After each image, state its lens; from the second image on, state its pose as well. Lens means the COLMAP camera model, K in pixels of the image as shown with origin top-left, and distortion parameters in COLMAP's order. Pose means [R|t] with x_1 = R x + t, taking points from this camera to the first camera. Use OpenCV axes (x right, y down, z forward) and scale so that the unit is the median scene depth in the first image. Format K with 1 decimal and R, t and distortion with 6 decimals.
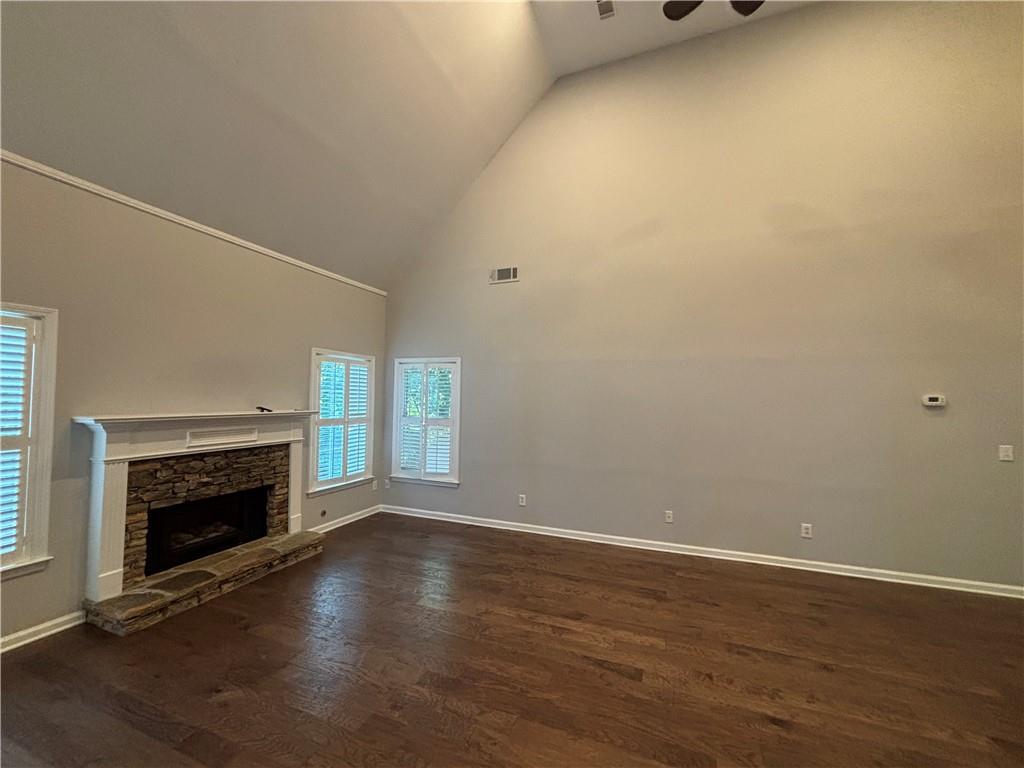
lens RADIAL K [[415.1, 0, 512.0], [0, 415.1, 384.0], [0, 0, 1]] dist [-0.002418, 0.000230]
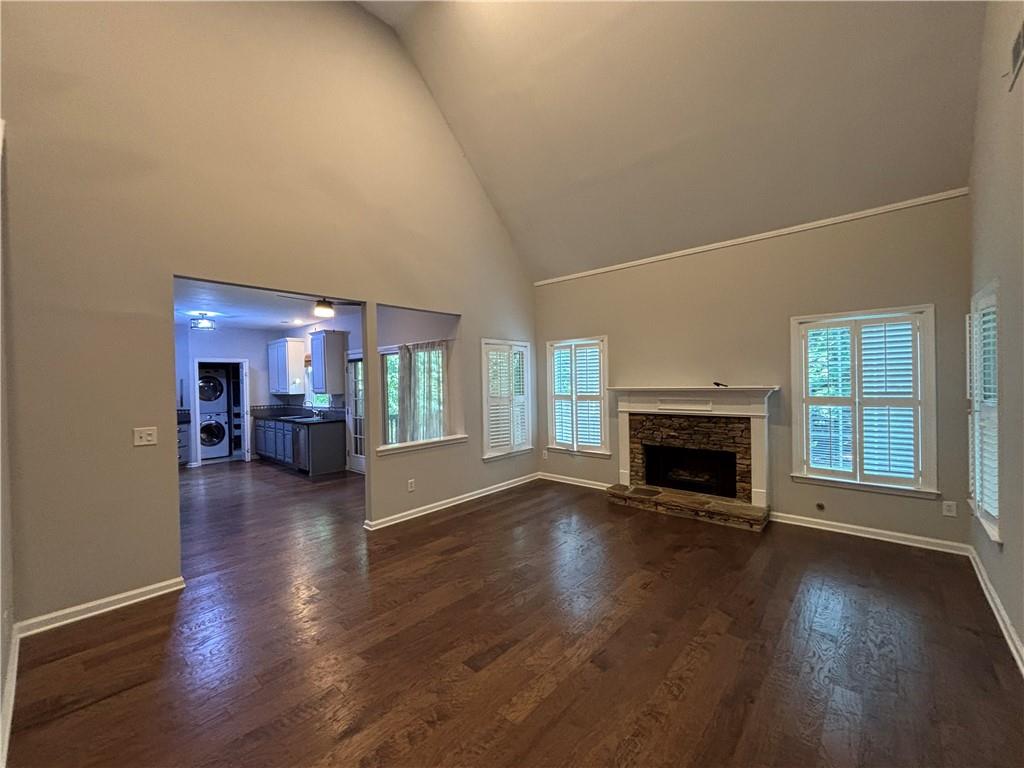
lens RADIAL K [[415.1, 0, 512.0], [0, 415.1, 384.0], [0, 0, 1]] dist [-0.002418, 0.000230]
pose [[-0.339655, -0.000261, -0.940550, 0.709729], [0.046623, 0.998766, -0.017113, 0.054301], [0.939394, -0.049664, -0.339224, 0.881410]]
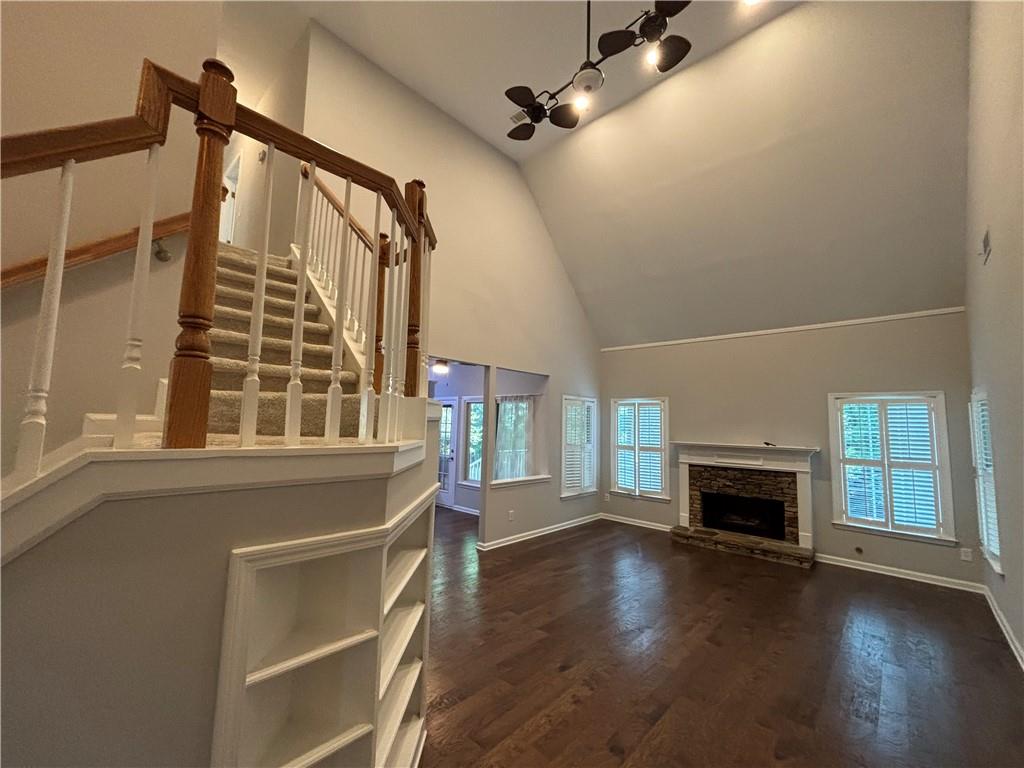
lens RADIAL K [[415.1, 0, 512.0], [0, 415.1, 384.0], [0, 0, 1]] dist [-0.002418, 0.000230]
pose [[-0.357530, -0.115963, -0.926674, 1.084356], [-0.002062, 0.992356, -0.123387, 0.034931], [0.933899, -0.042204, -0.355036, 0.718890]]
